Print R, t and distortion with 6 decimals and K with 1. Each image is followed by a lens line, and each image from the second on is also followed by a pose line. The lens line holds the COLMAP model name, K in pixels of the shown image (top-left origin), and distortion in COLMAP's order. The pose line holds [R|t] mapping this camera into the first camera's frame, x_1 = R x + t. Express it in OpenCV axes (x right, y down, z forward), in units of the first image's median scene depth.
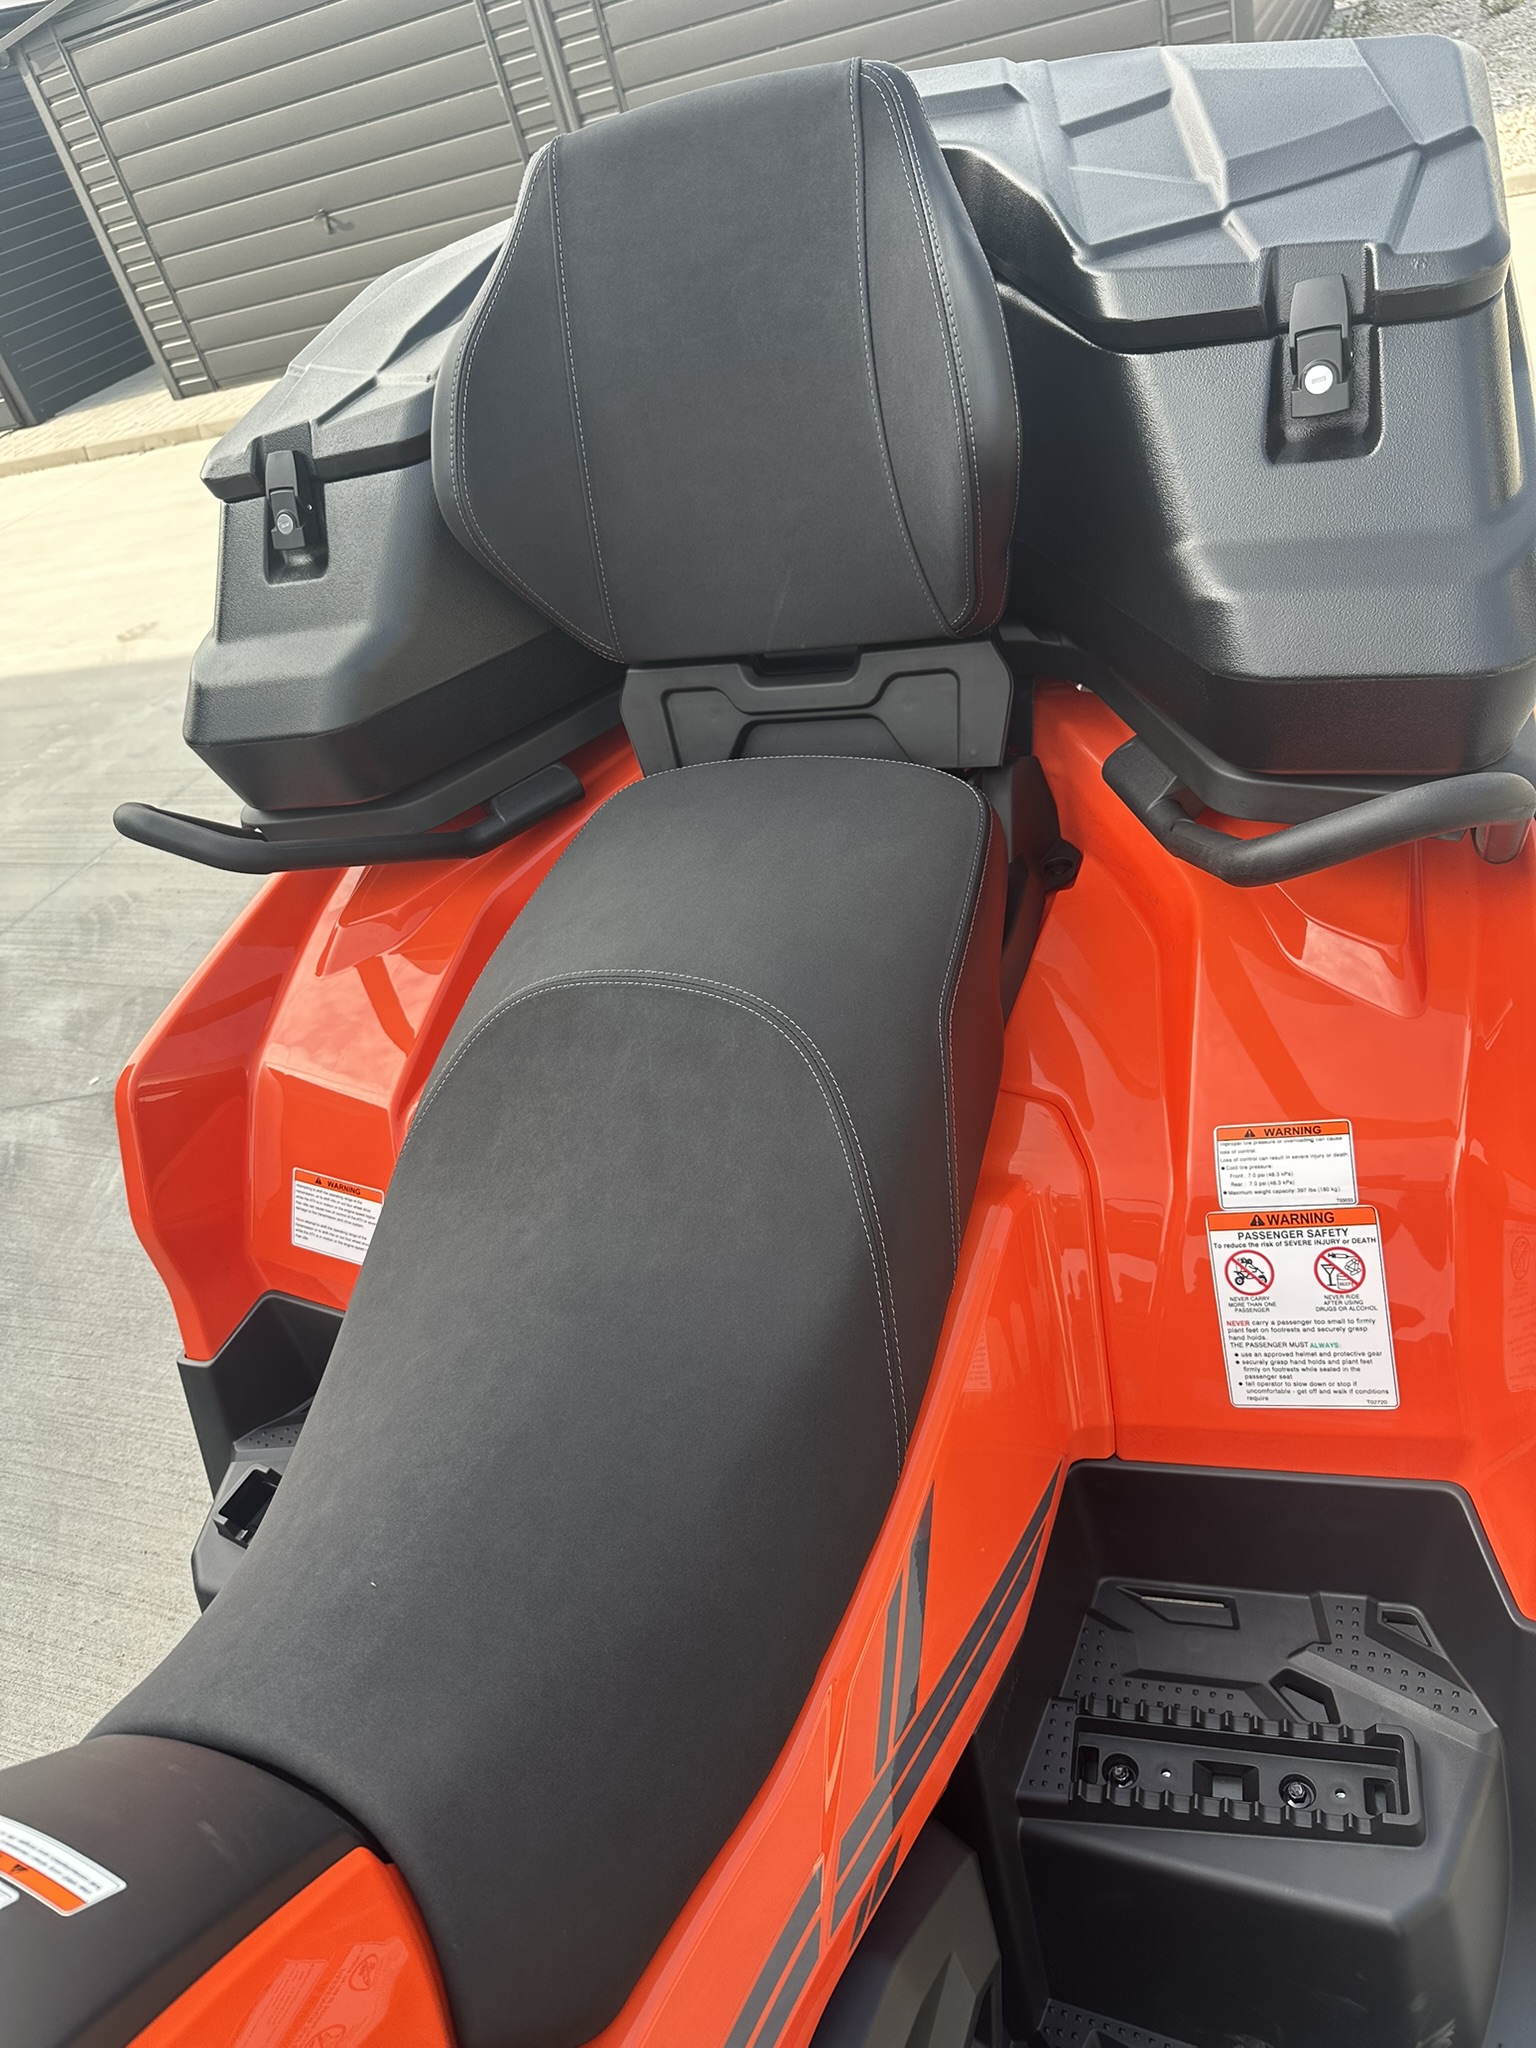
lens RADIAL K [[1494.6, 0, 768.0], [0, 1494.6, 1024.0], [0, 0, 1]] dist [0.109123, -0.179543]
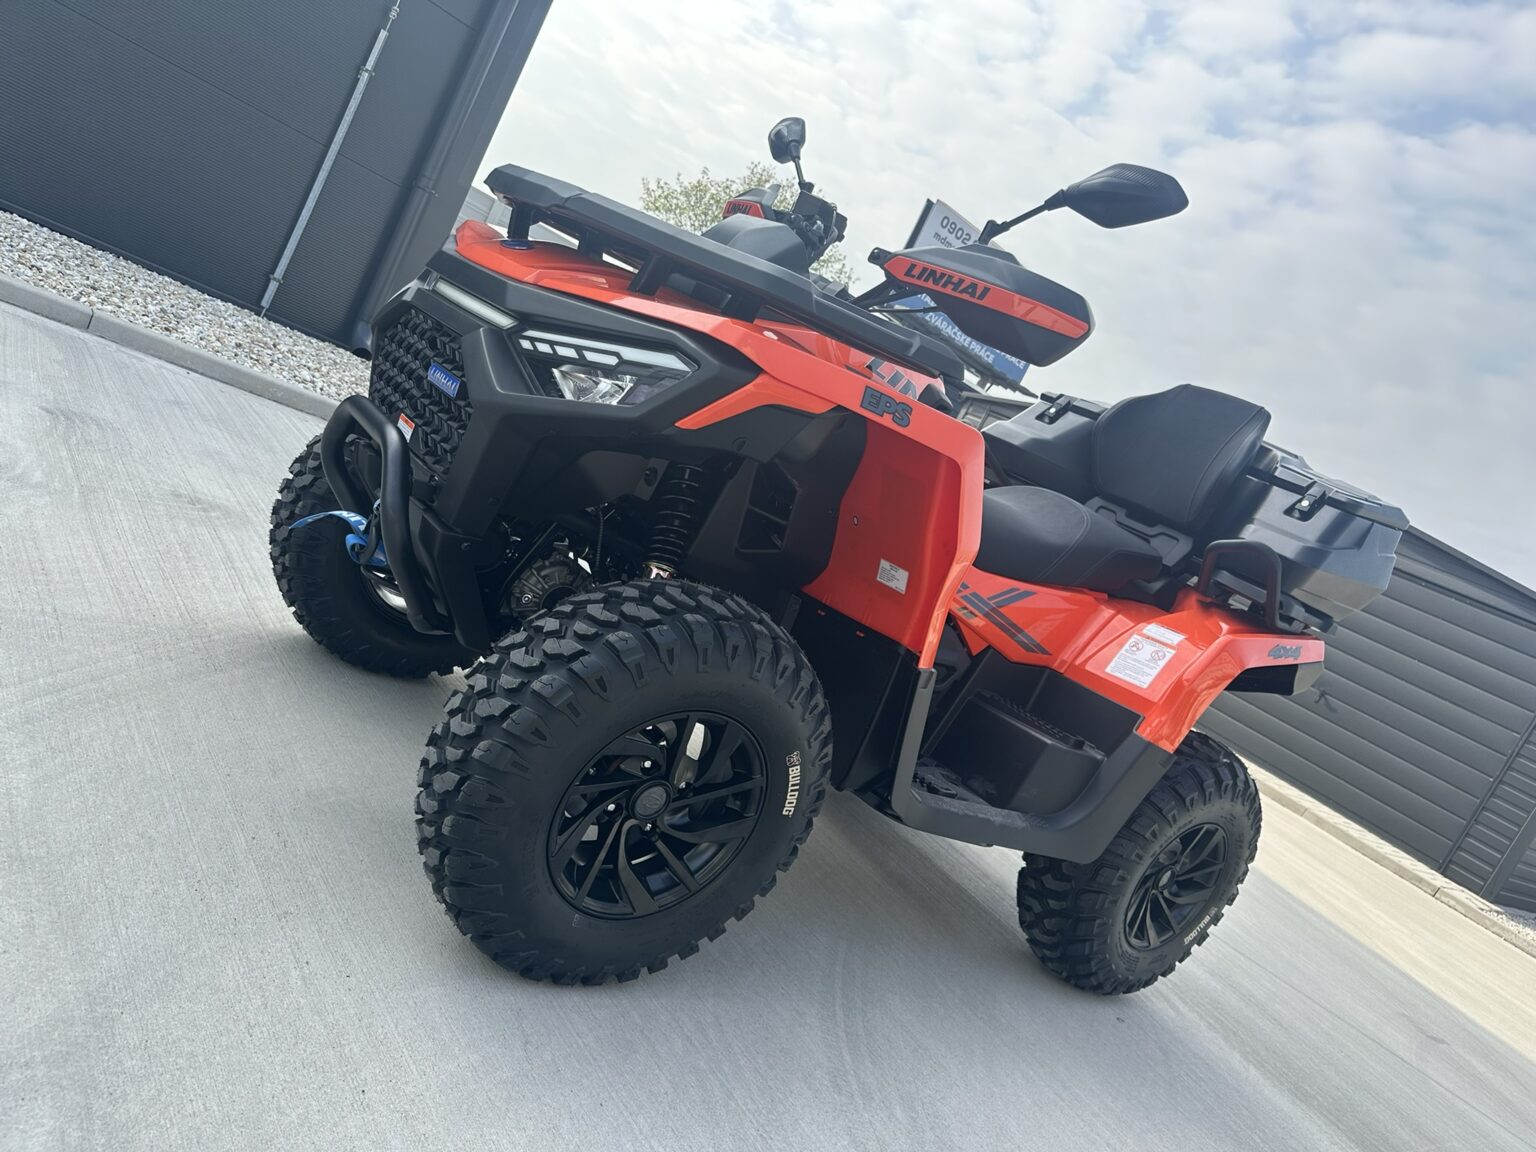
lens RADIAL K [[1120.9, 0, 763.2], [0, 1120.9, 577.8], [0, 0, 1]] dist [0.109123, -0.179543]
pose [[0.636825, 0.650682, -0.413604, 0.749150], [-0.770968, 0.531888, -0.350291, 1.655725], [-0.007938, 0.541949, 0.840374, -1.259213]]
